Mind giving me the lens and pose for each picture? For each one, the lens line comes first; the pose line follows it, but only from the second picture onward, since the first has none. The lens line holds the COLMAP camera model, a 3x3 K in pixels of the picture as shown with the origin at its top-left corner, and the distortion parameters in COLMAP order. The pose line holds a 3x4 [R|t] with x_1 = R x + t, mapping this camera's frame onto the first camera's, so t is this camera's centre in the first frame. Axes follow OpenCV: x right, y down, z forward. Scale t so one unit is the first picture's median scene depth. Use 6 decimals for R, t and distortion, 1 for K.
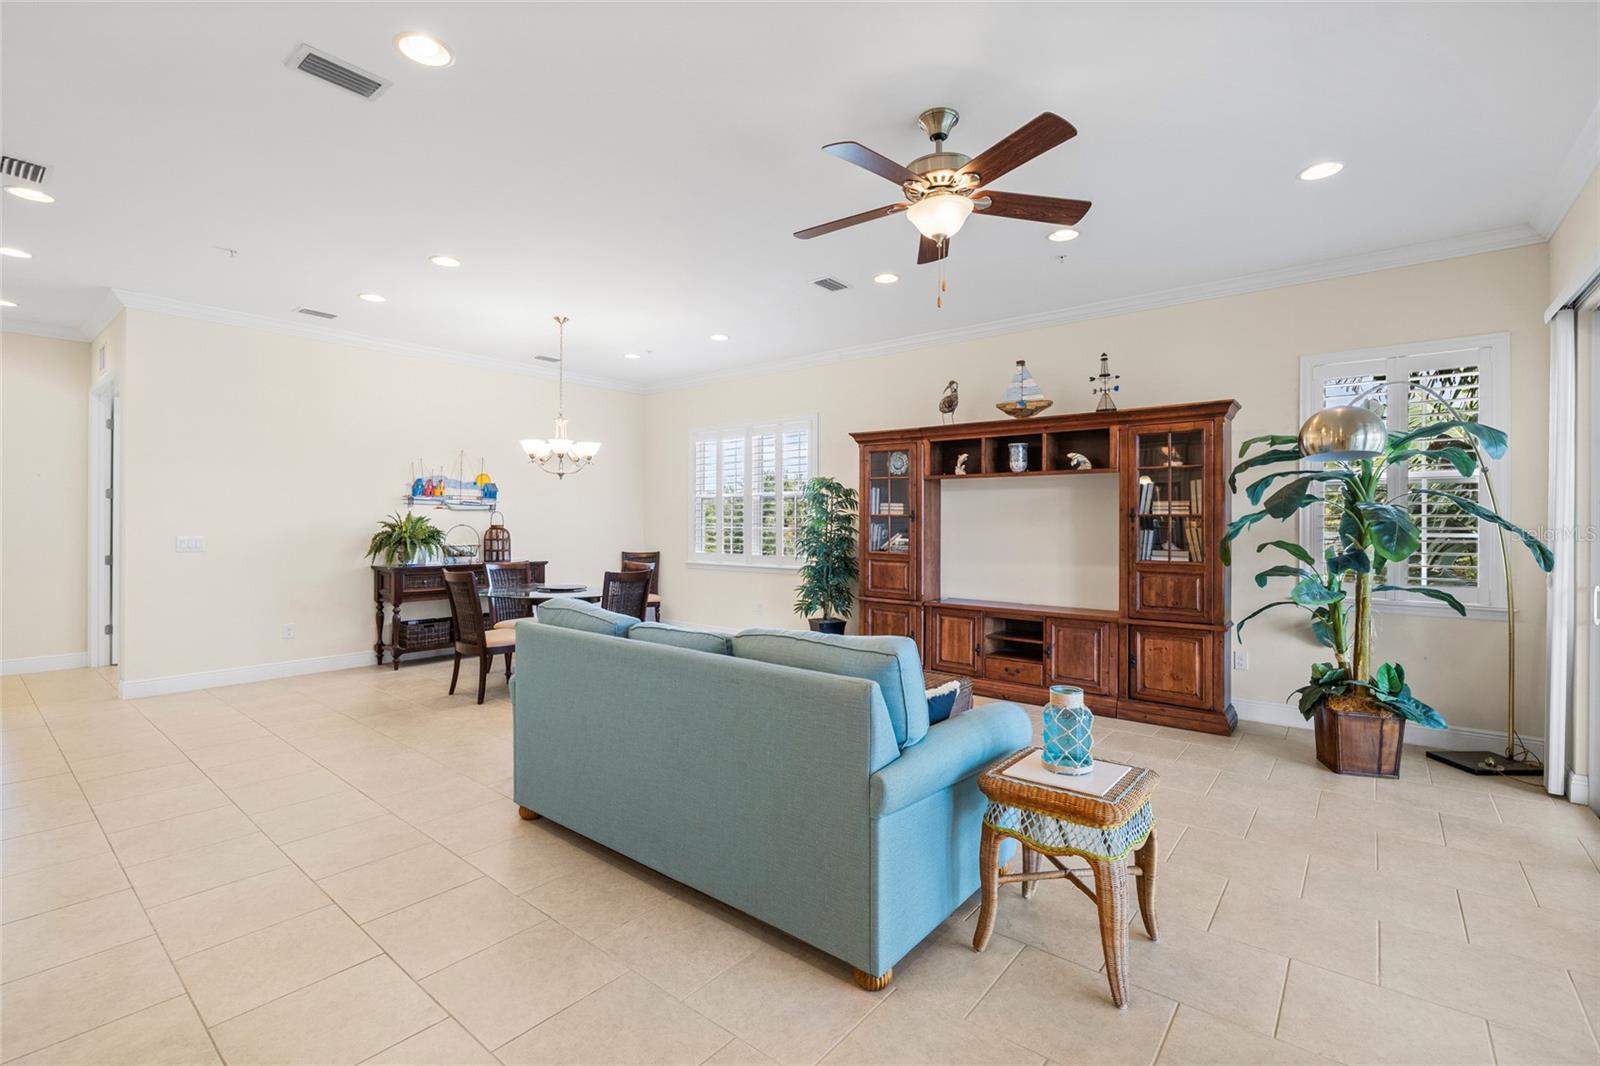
lens RADIAL K [[712.5, 0, 798.6], [0, 712.5, 520.4], [0, 0, 1]] dist [-0.002898, -0.000220]
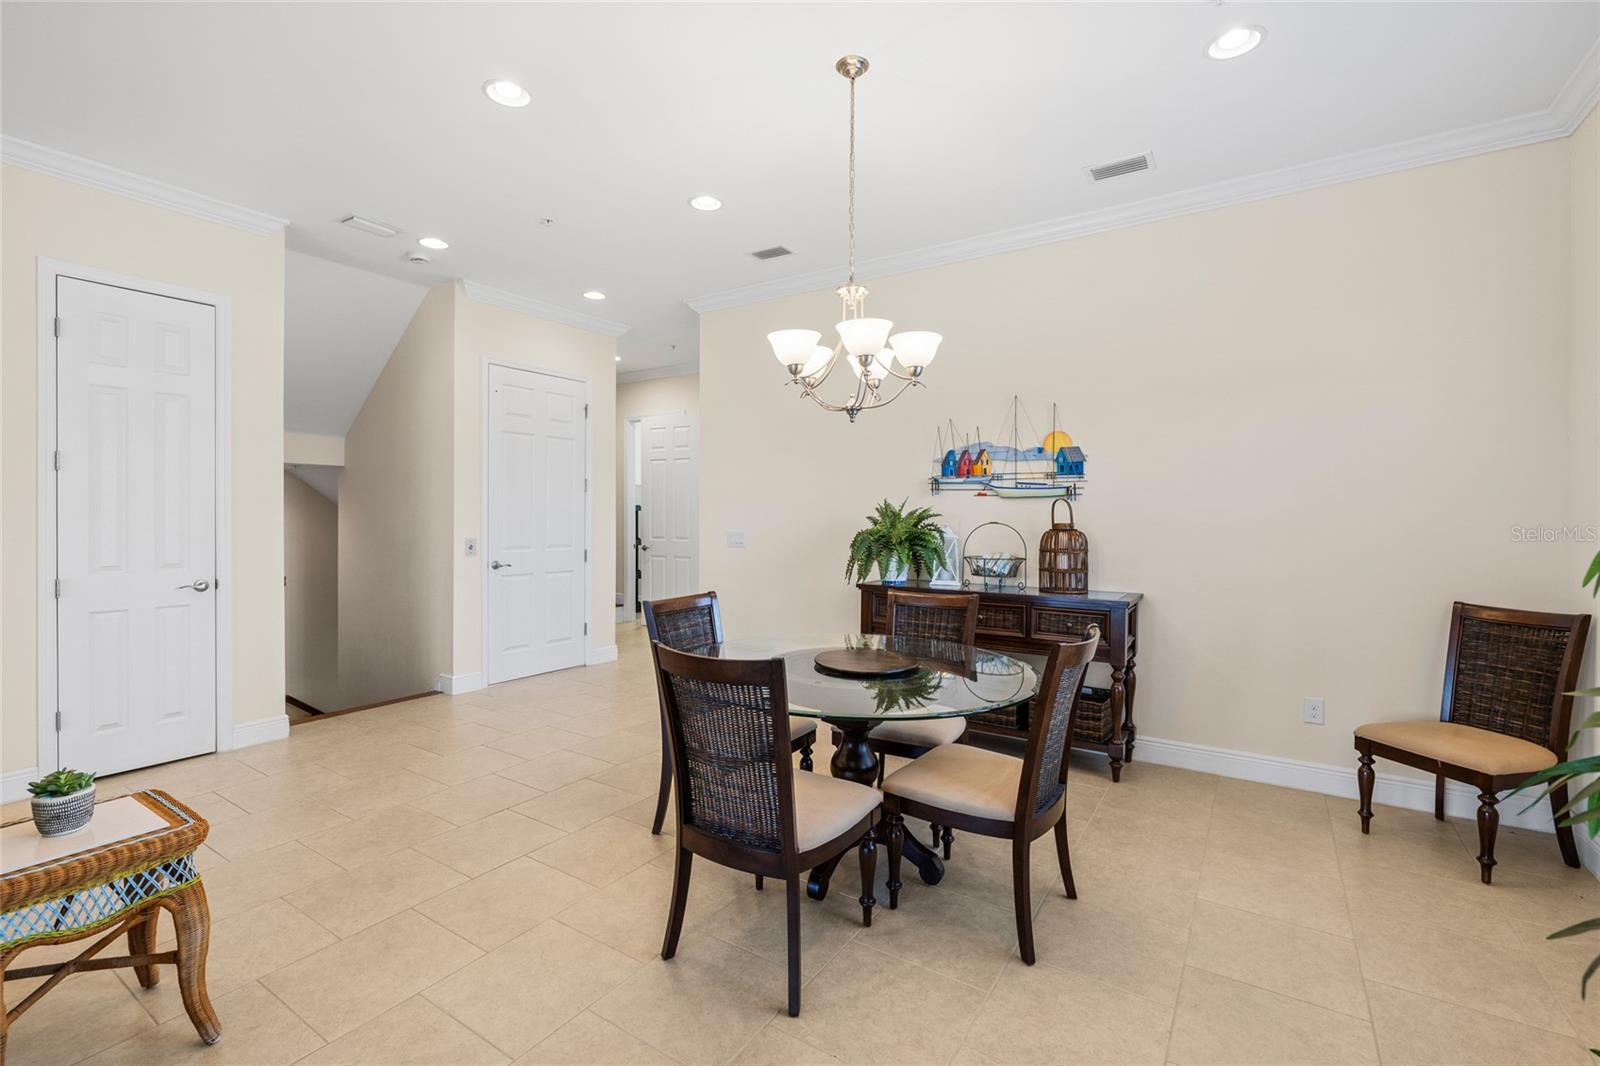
lens RADIAL K [[712.5, 0, 798.6], [0, 712.5, 520.4], [0, 0, 1]] dist [-0.002898, -0.000220]
pose [[0.103842, 0.002835, -0.994590, 0.137163], [-0.002705, 0.999993, 0.002568, 0.004867], [0.994590, 0.002423, 0.103849, 1.138423]]
